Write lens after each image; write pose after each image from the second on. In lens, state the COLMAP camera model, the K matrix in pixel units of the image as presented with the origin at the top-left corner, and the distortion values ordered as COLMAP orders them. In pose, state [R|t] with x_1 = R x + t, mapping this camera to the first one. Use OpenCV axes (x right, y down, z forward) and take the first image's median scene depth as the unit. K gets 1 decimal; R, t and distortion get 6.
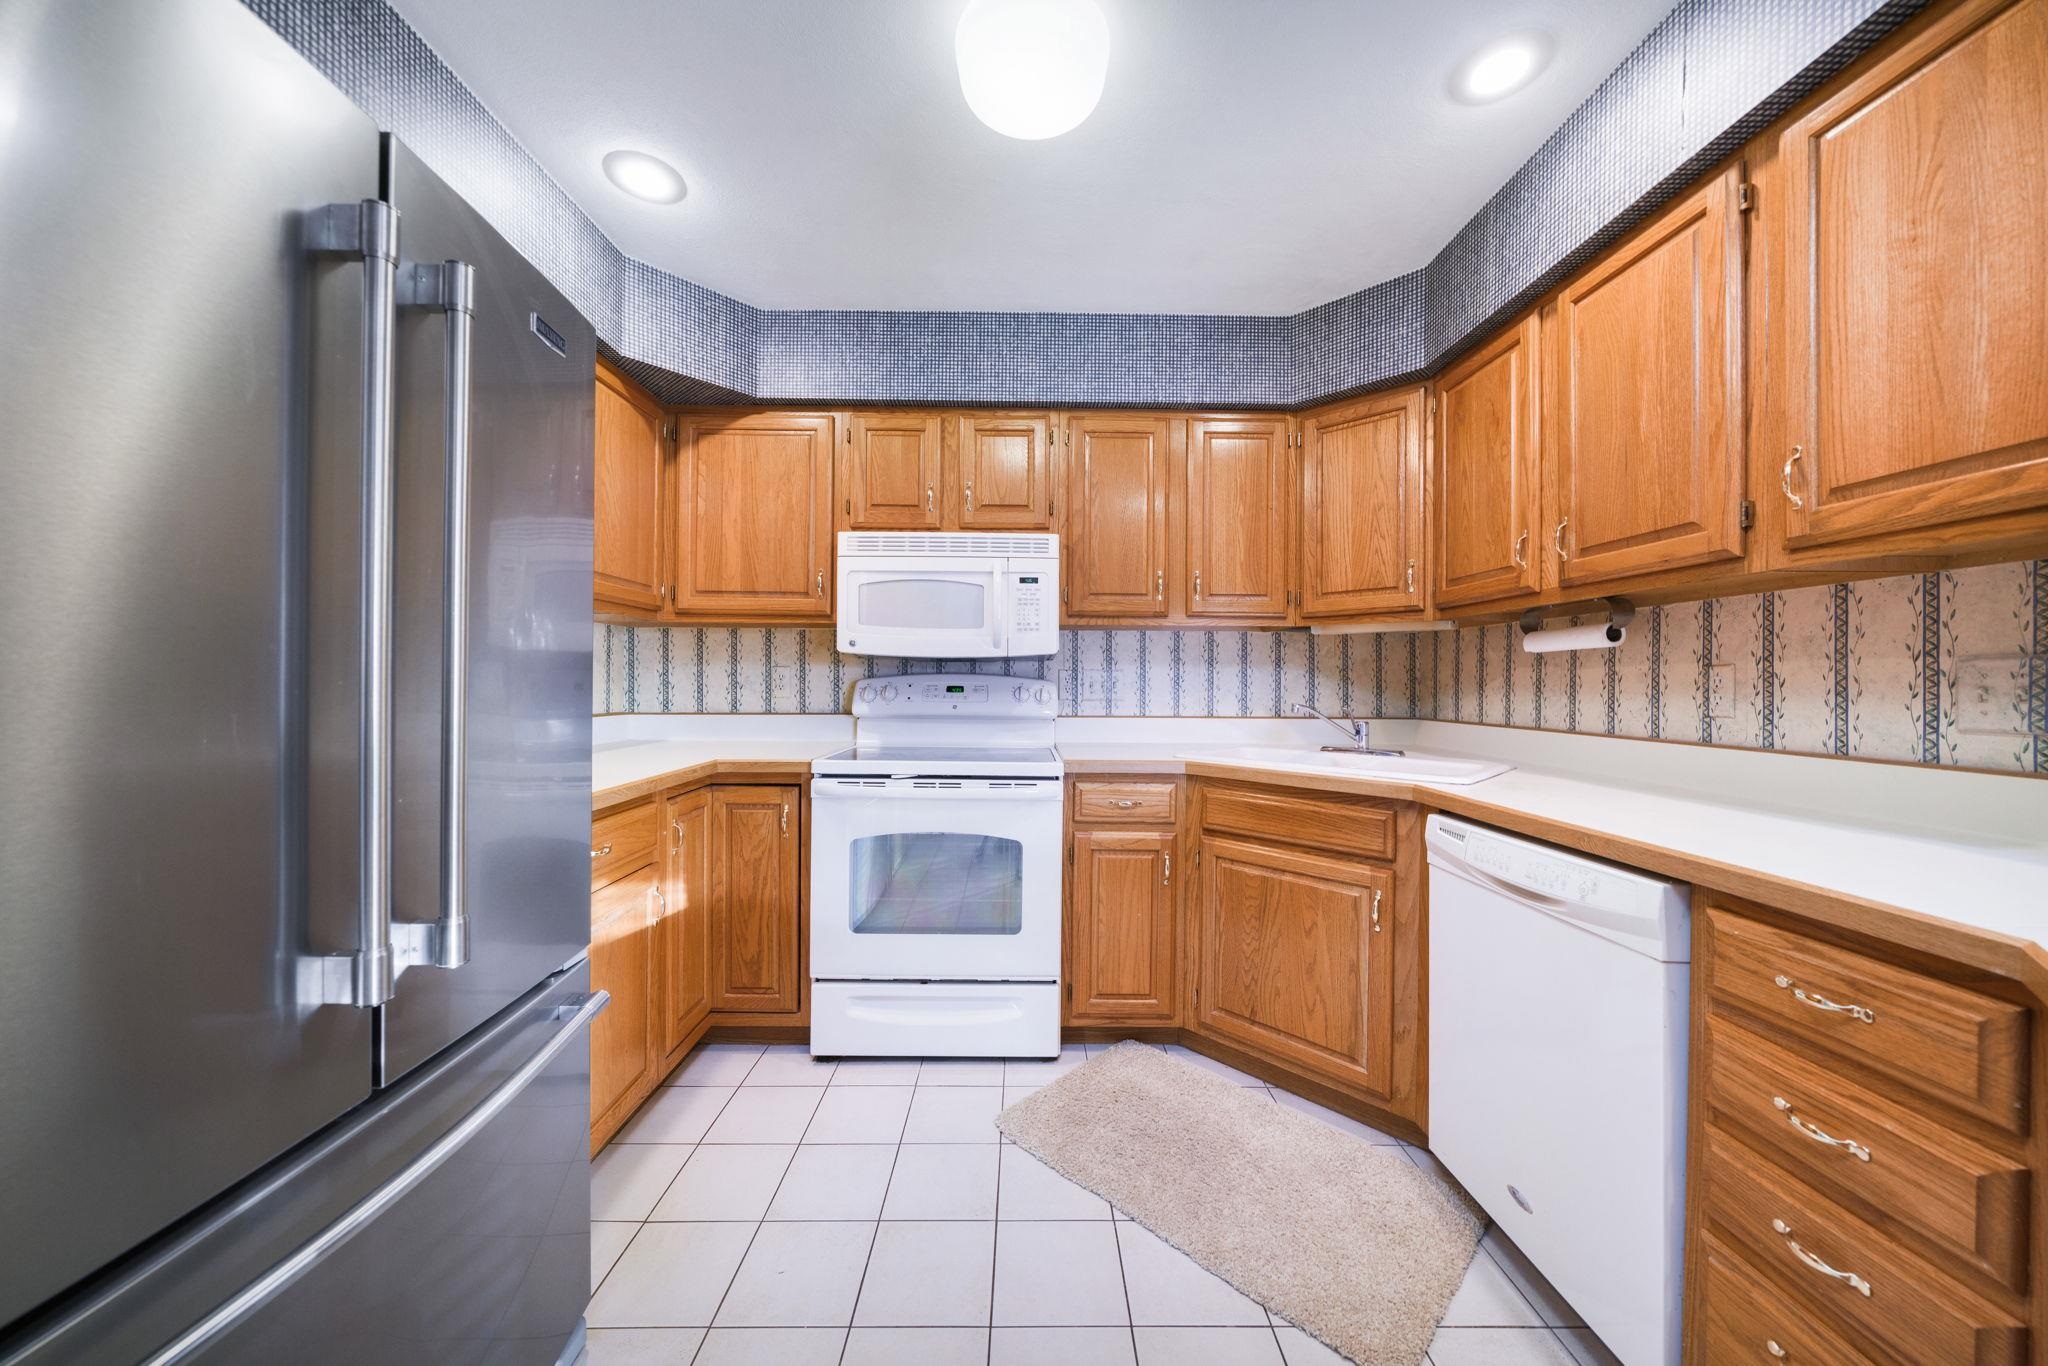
lens RADIAL K [[706.3, 0, 1024.7], [0, 706.3, 687.1], [0, 0, 1]] dist [-0.002343, -0.000162]
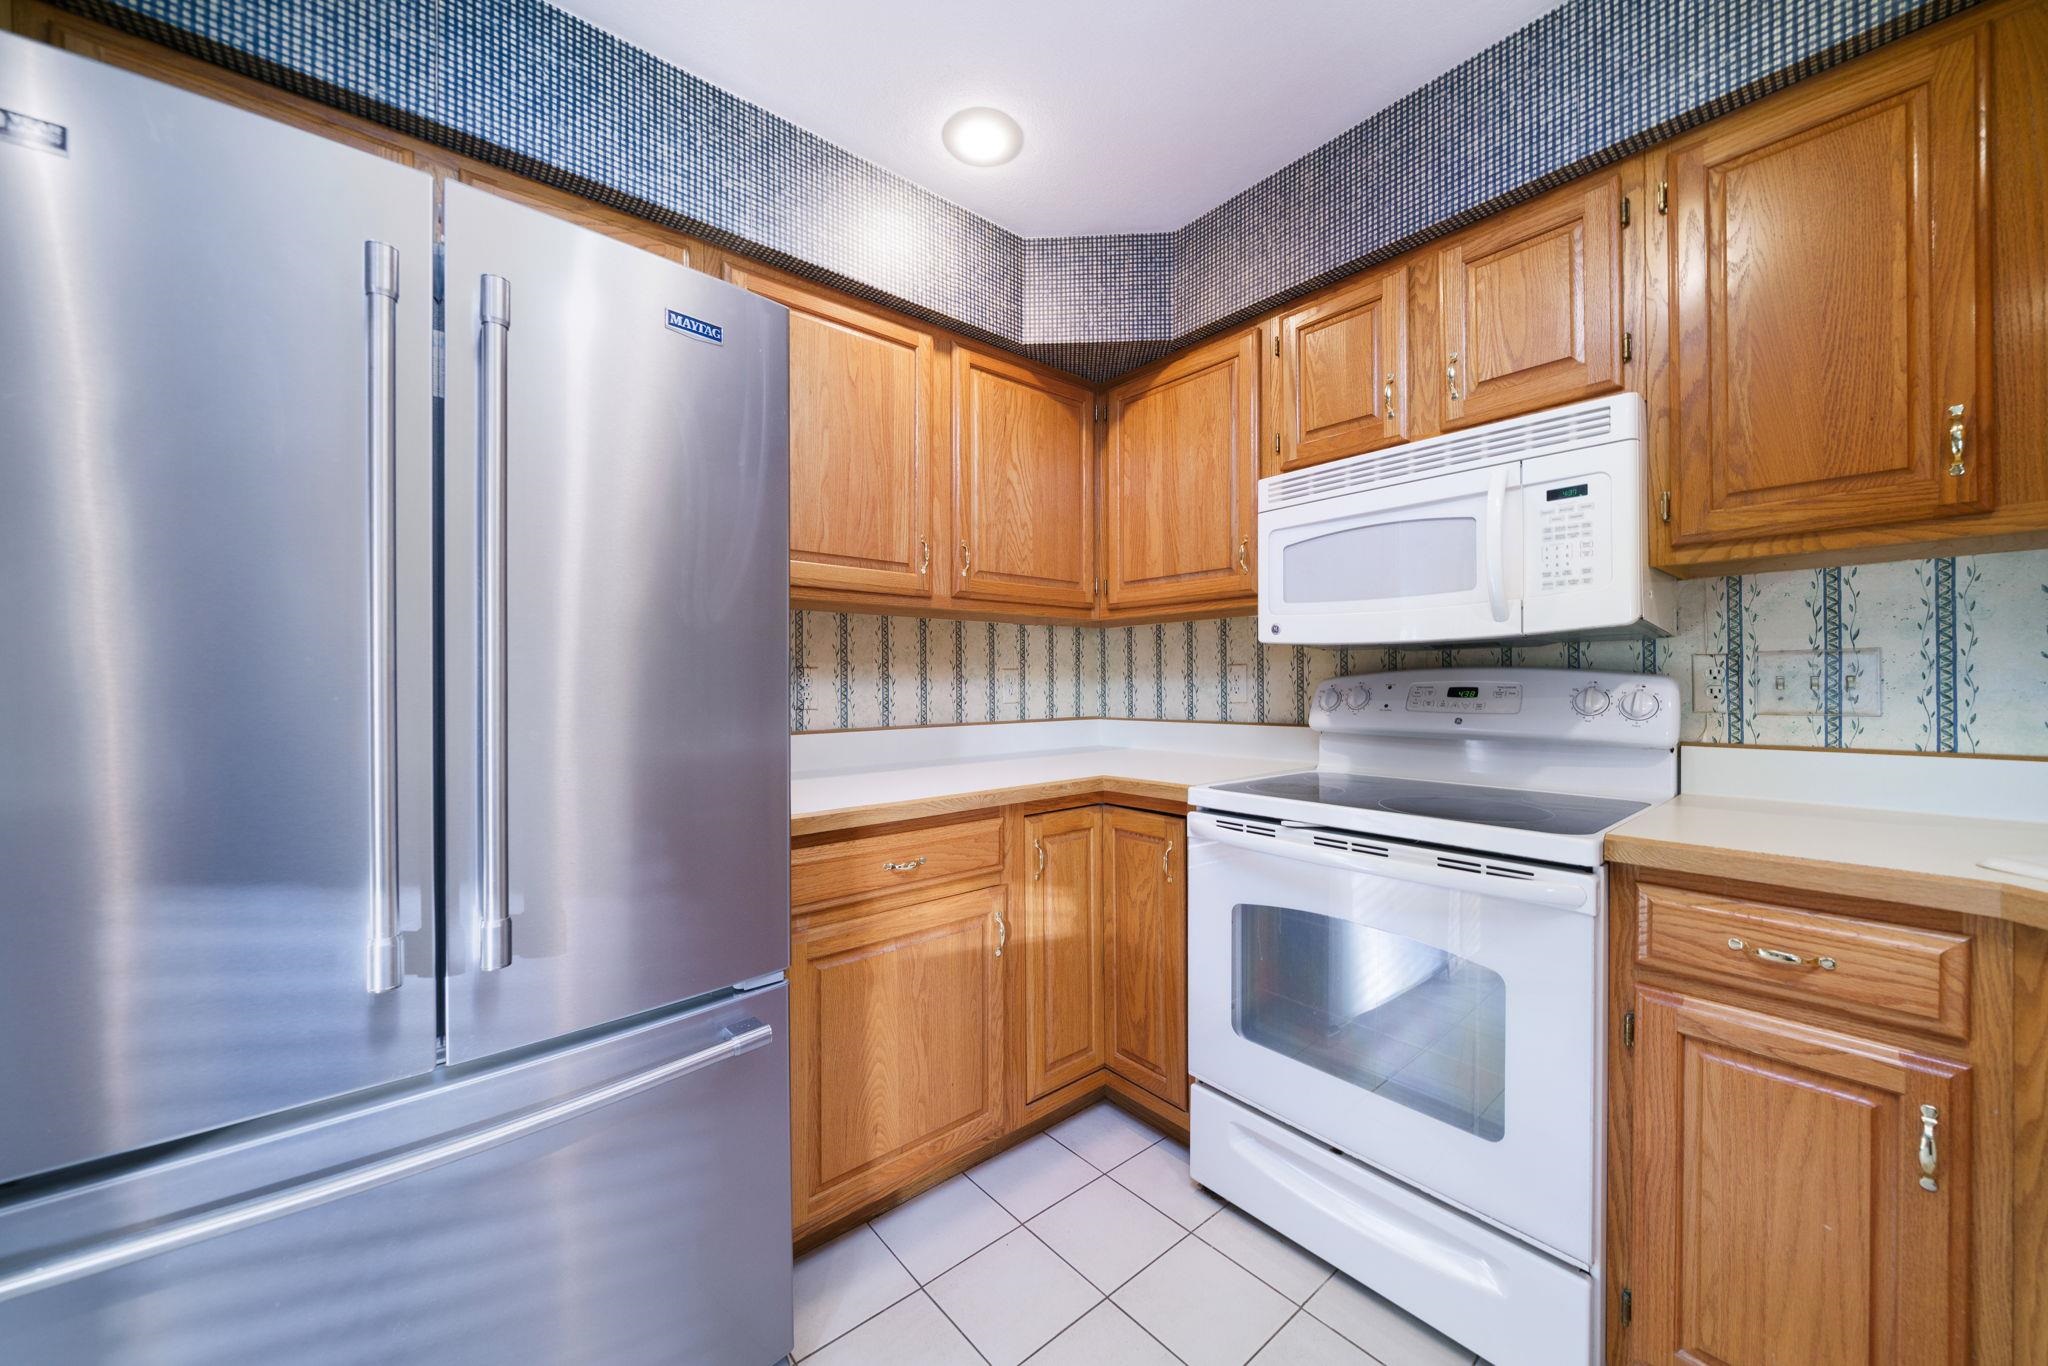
lens RADIAL K [[740.0, 0, 1030.9], [0, 740.0, 686.6], [0, 0, 1]] dist [-0.002680, -0.000162]
pose [[0.644407, -0.007909, -0.764642, 0.171150], [0.005491, 0.999969, -0.005716, -0.000558], [0.764663, -0.000515, 0.644430, 0.311580]]
